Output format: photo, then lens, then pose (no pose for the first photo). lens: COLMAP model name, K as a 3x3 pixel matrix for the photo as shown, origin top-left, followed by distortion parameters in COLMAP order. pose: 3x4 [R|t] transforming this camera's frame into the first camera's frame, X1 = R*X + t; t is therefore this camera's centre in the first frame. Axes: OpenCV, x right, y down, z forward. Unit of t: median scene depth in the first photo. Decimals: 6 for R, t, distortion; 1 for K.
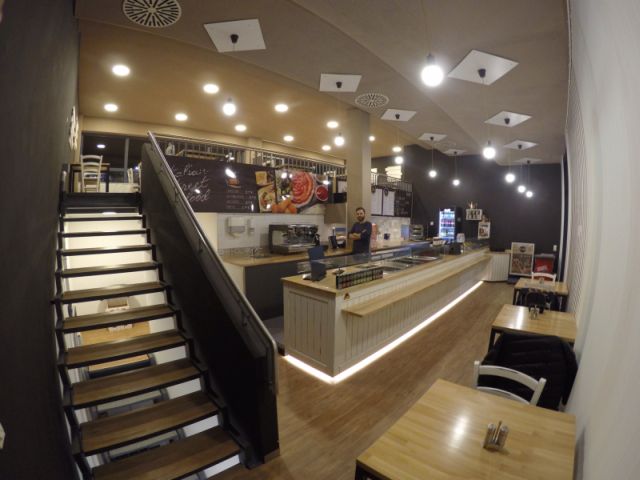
lens RADIAL K [[304.7, 0, 324.0], [0, 304.7, 240.5], [0, 0, 1]] dist [-0.079441, -0.000346]
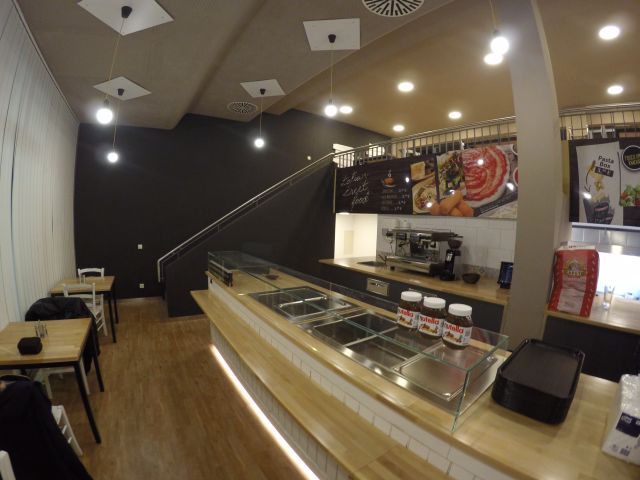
lens RADIAL K [[304.7, 0, 320.7], [0, 304.7, 239.5], [0, 0, 1]] dist [-0.079441, -0.000346]
pose [[-0.168214, 0.066416, -0.983511, 0.545908], [-0.118104, 0.989183, 0.086999, -0.057721], [0.978650, 0.130791, -0.158551, 0.780871]]
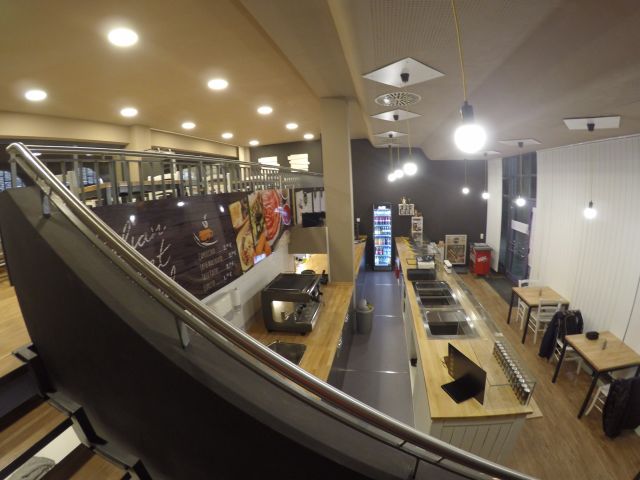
lens RADIAL K [[304.7, 0, 321.0], [0, 304.7, 240.1], [0, 0, 1]] dist [-0.079441, -0.000346]
pose [[0.845266, -0.162179, 0.509140, -0.319271], [0.110989, 0.985335, 0.129601, -0.186834], [-0.522692, -0.053038, 0.850870, 0.381177]]
